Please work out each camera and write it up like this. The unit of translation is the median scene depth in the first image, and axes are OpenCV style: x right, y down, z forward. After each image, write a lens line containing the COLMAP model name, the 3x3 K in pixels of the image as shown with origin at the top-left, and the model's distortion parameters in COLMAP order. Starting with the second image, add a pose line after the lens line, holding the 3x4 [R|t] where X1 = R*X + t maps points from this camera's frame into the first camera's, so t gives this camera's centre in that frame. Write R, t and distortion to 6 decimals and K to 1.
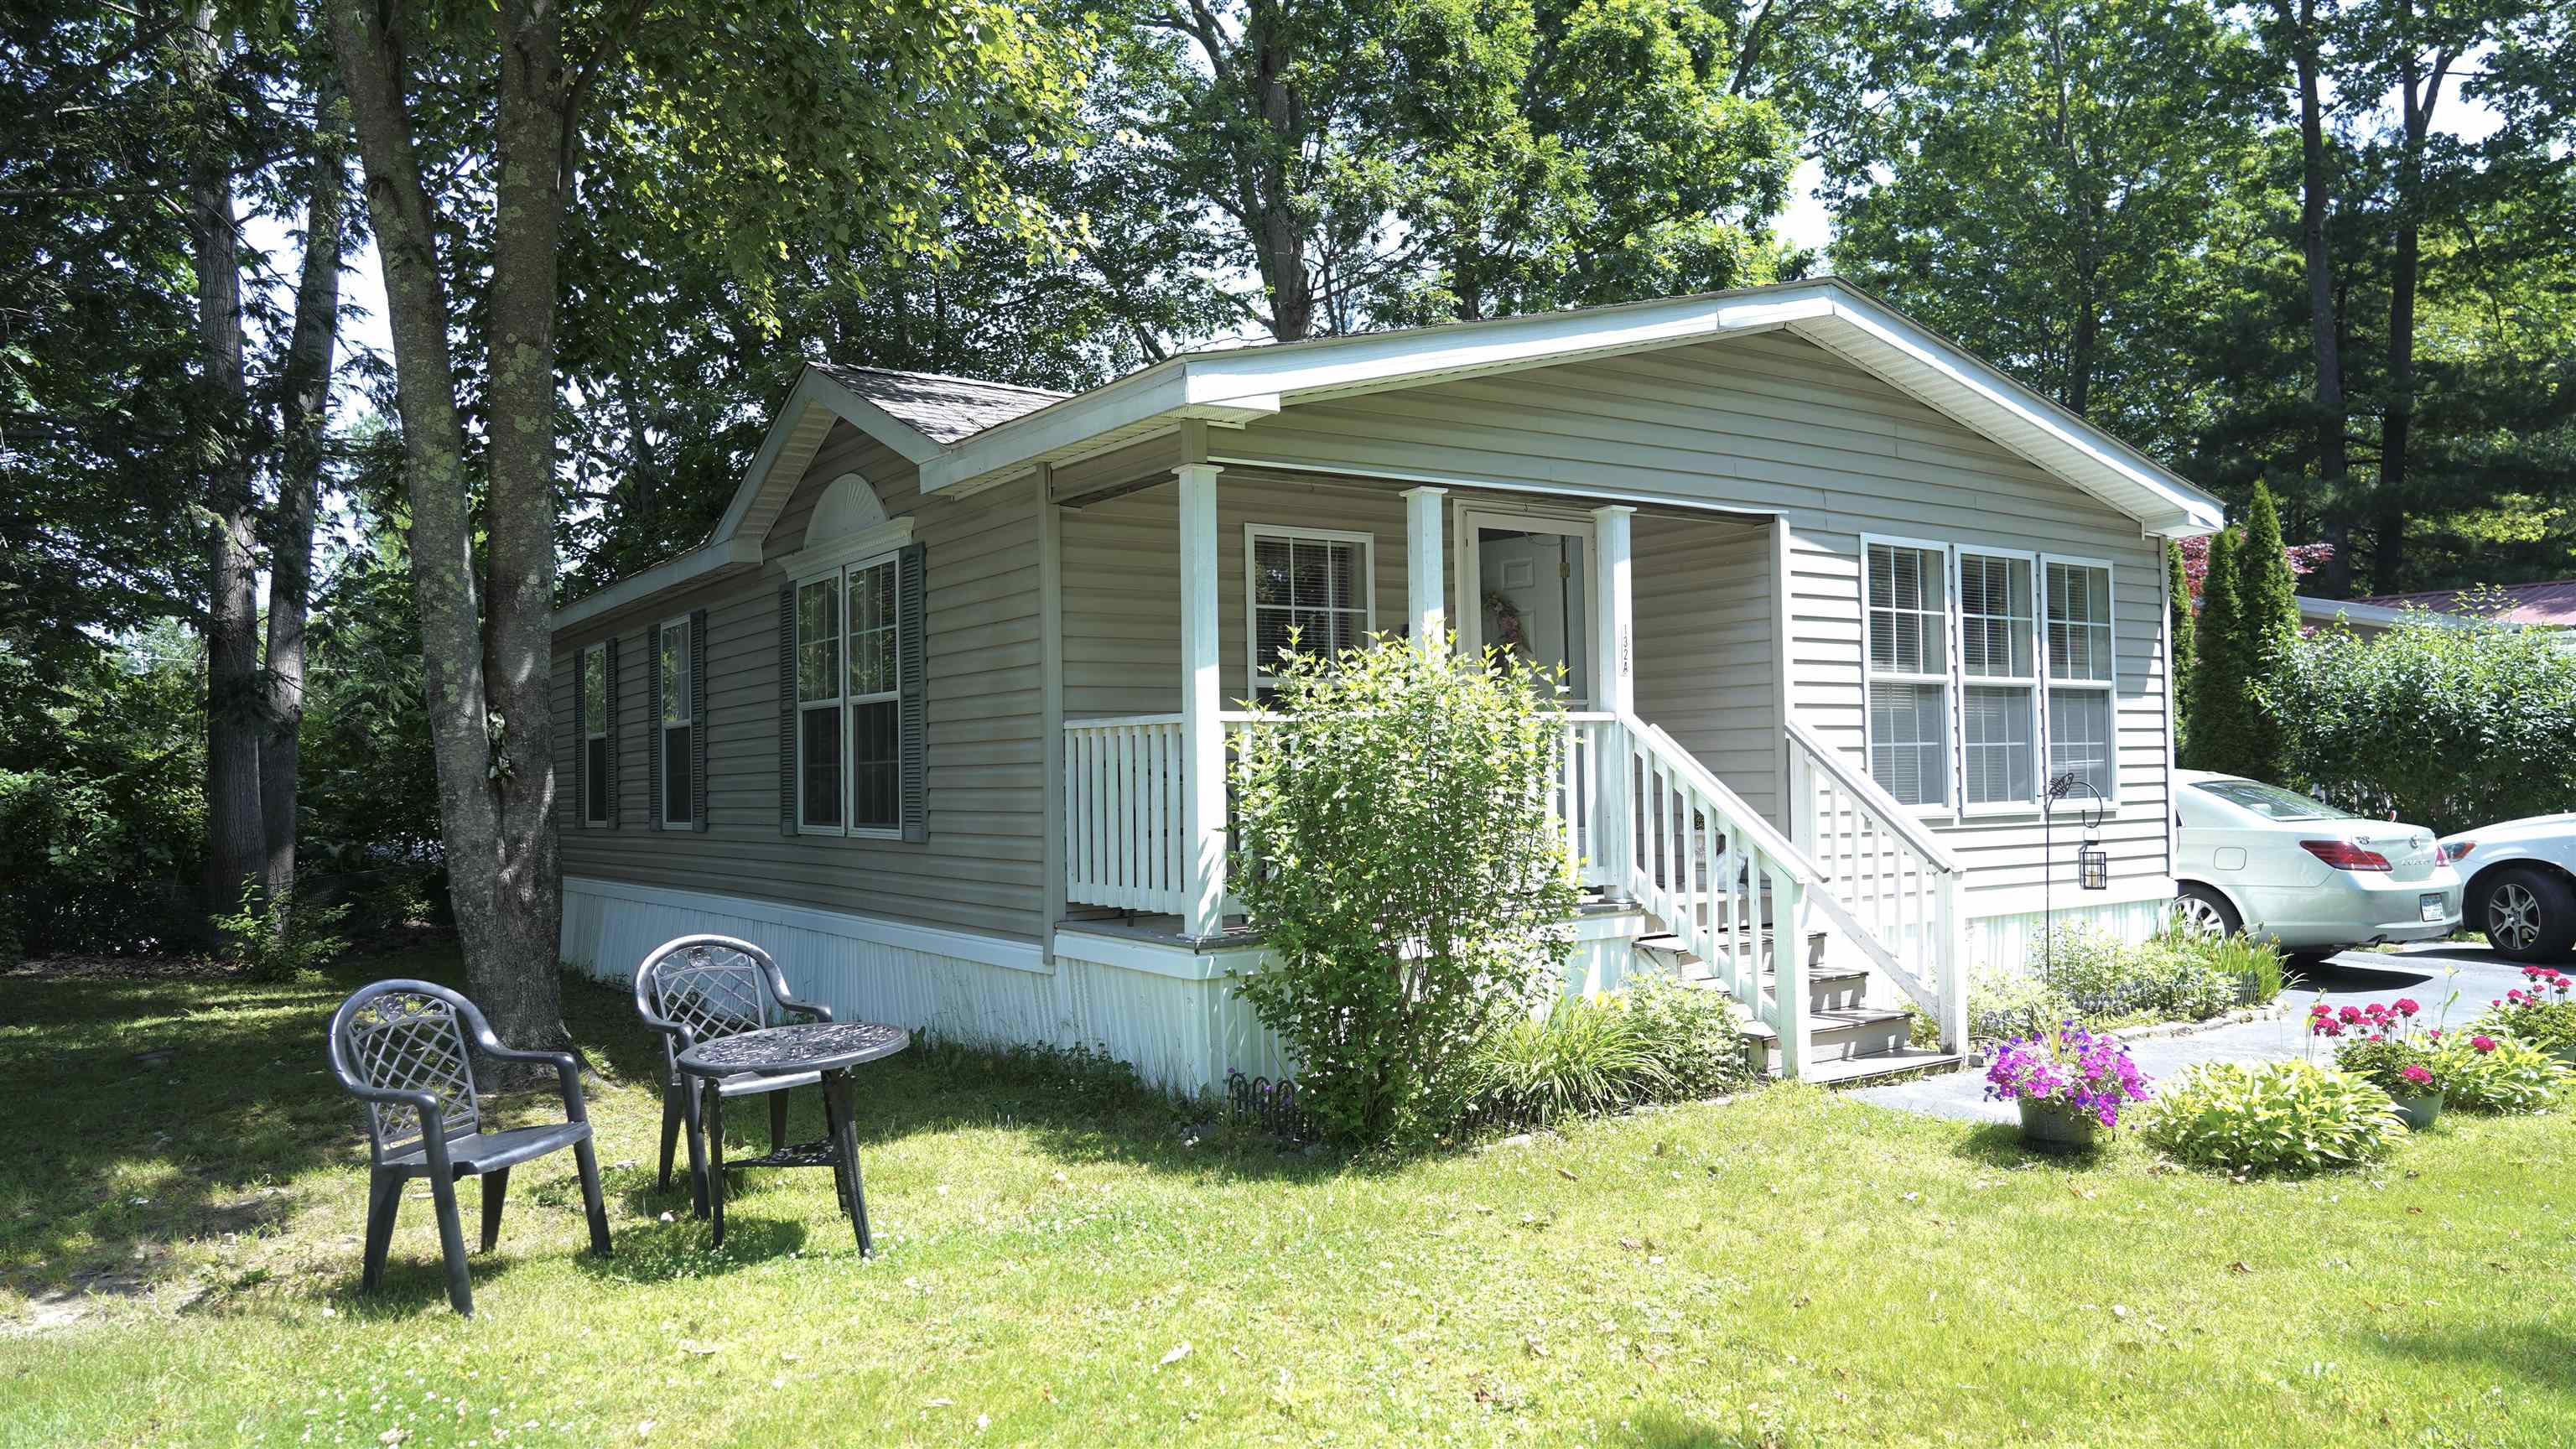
lens RADIAL K [[1752.4, 0, 1296.8], [0, 1752.4, 716.0], [0, 0, 1]] dist [-0.000026, 0.001816]
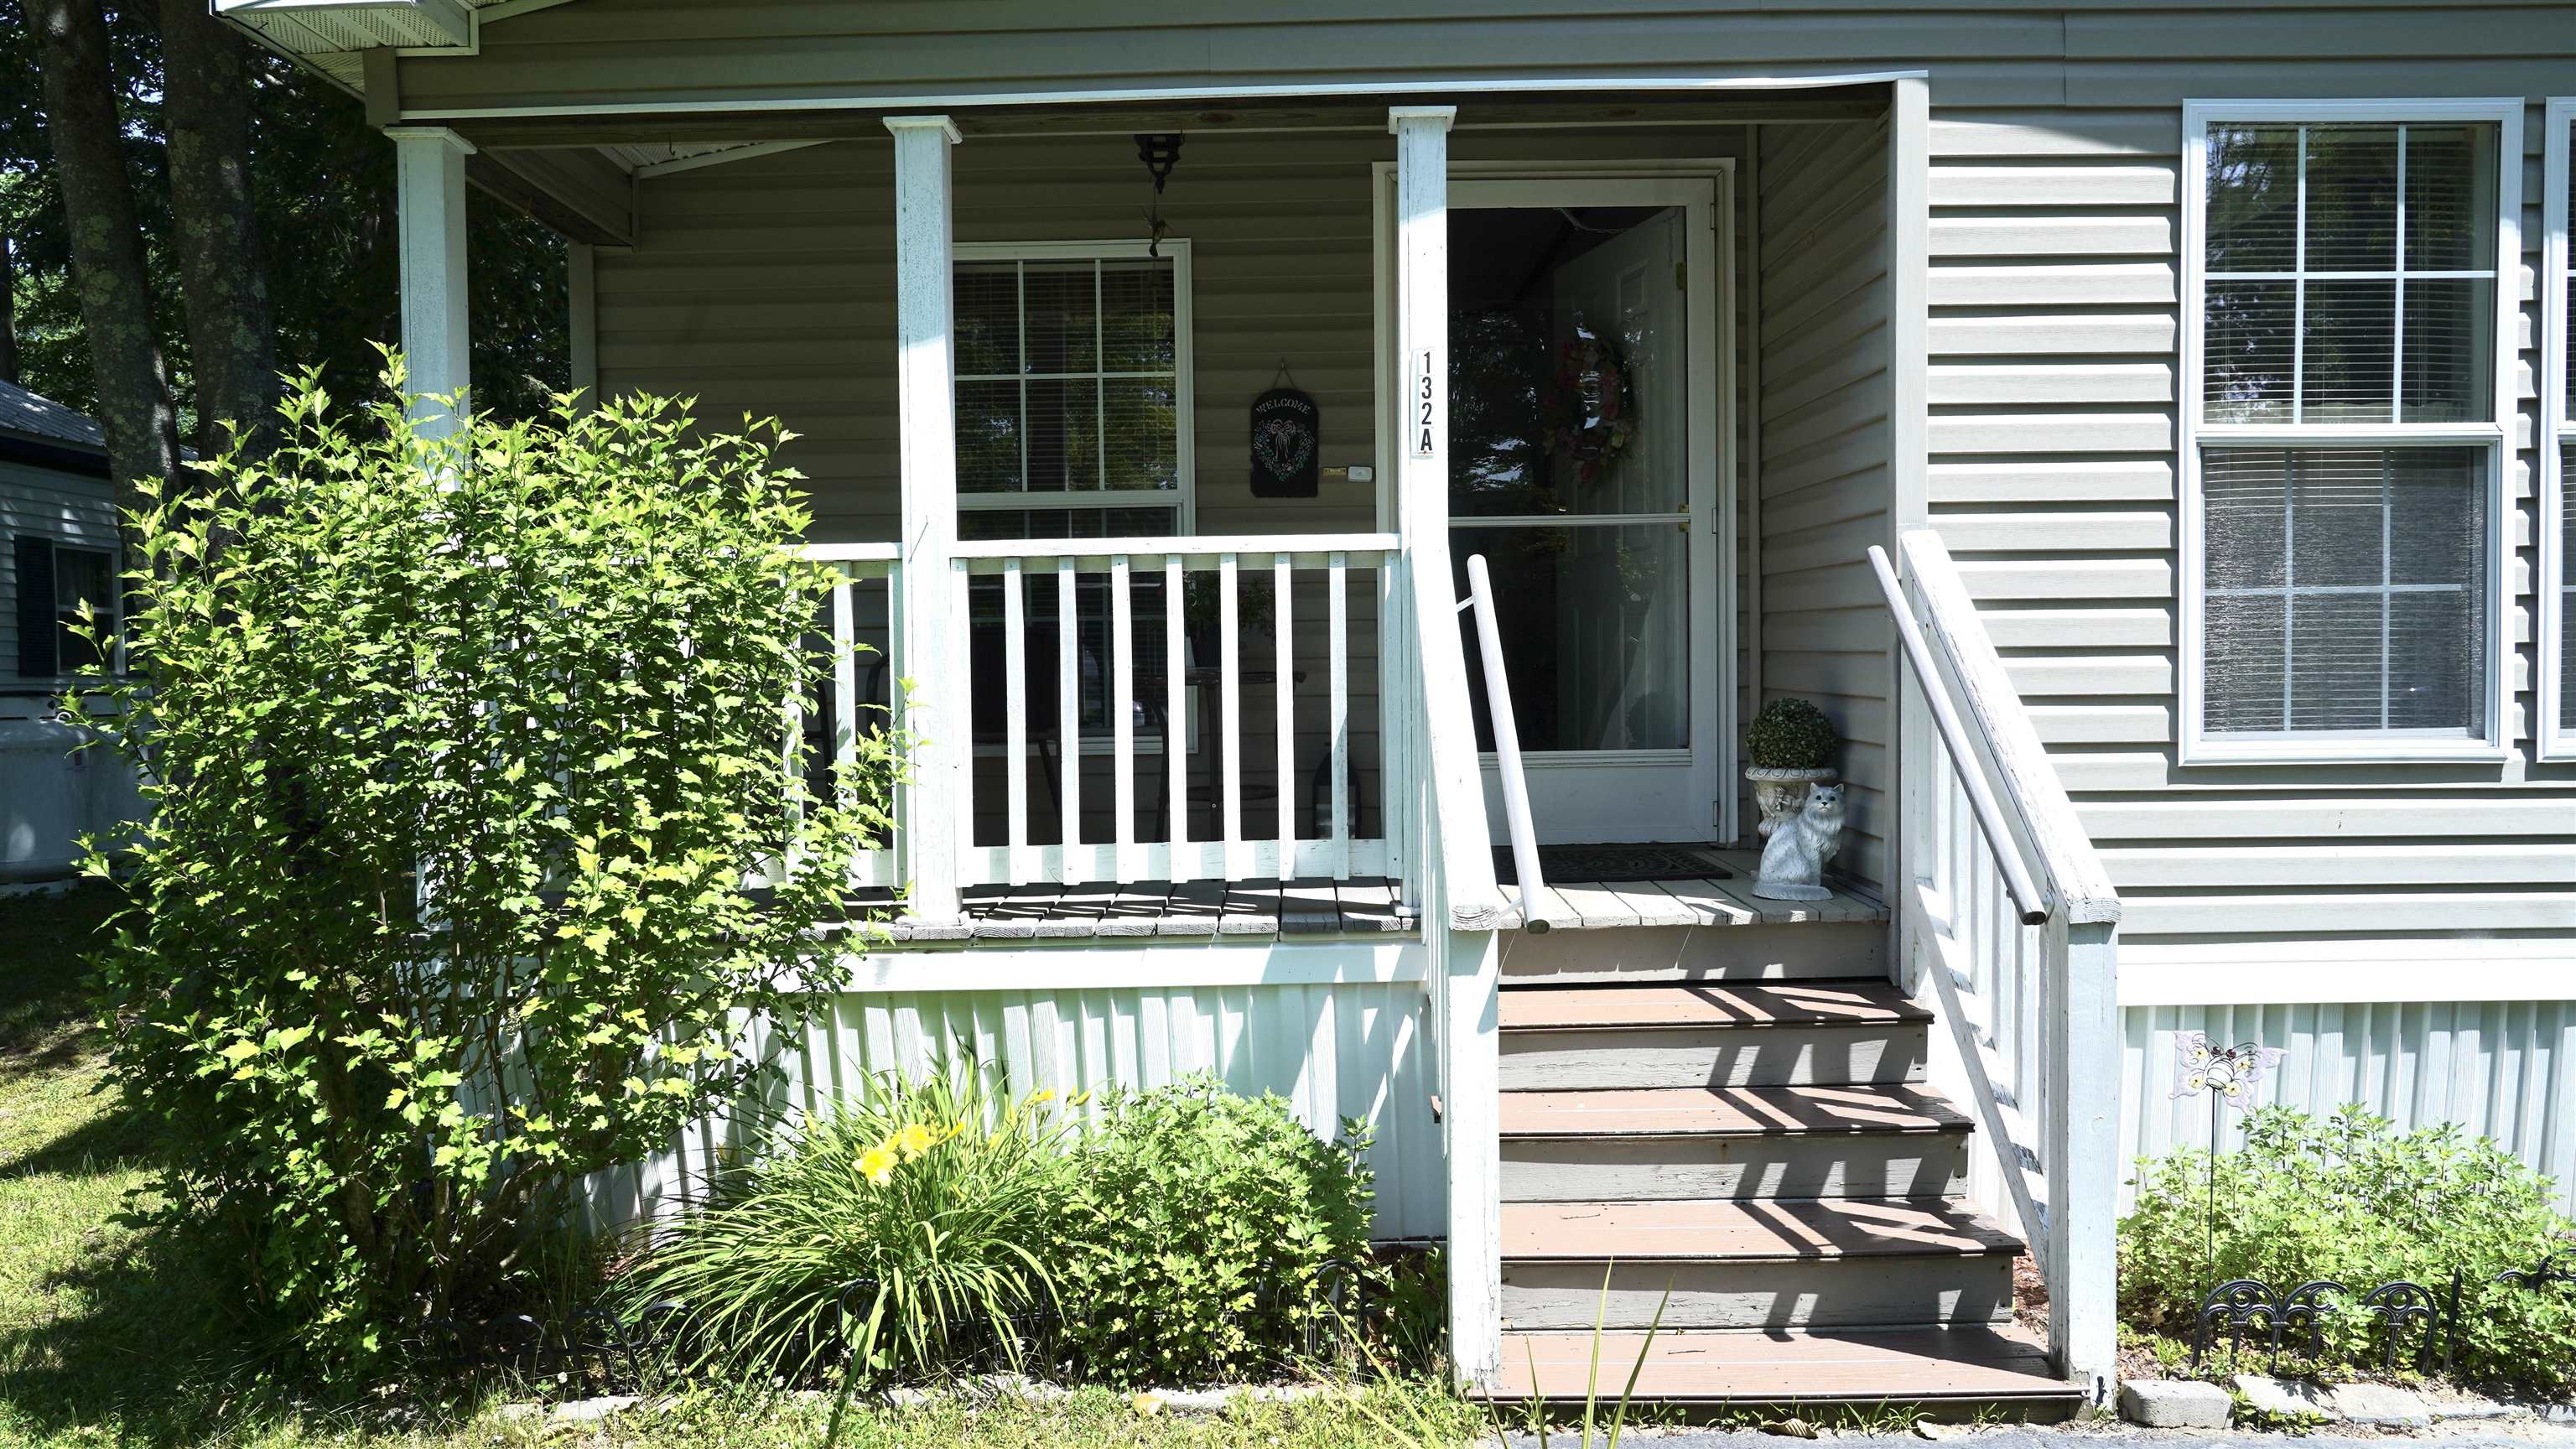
lens RADIAL K [[1752.4, 0, 1296.8], [0, 1752.4, 716.0], [0, 0, 1]] dist [-0.000026, 0.001816]
pose [[0.819181, 0.028441, -0.572829, 0.395023], [0.018869, 0.996893, 0.076479, 0.009697], [0.573224, -0.073459, 0.816099, 0.512321]]
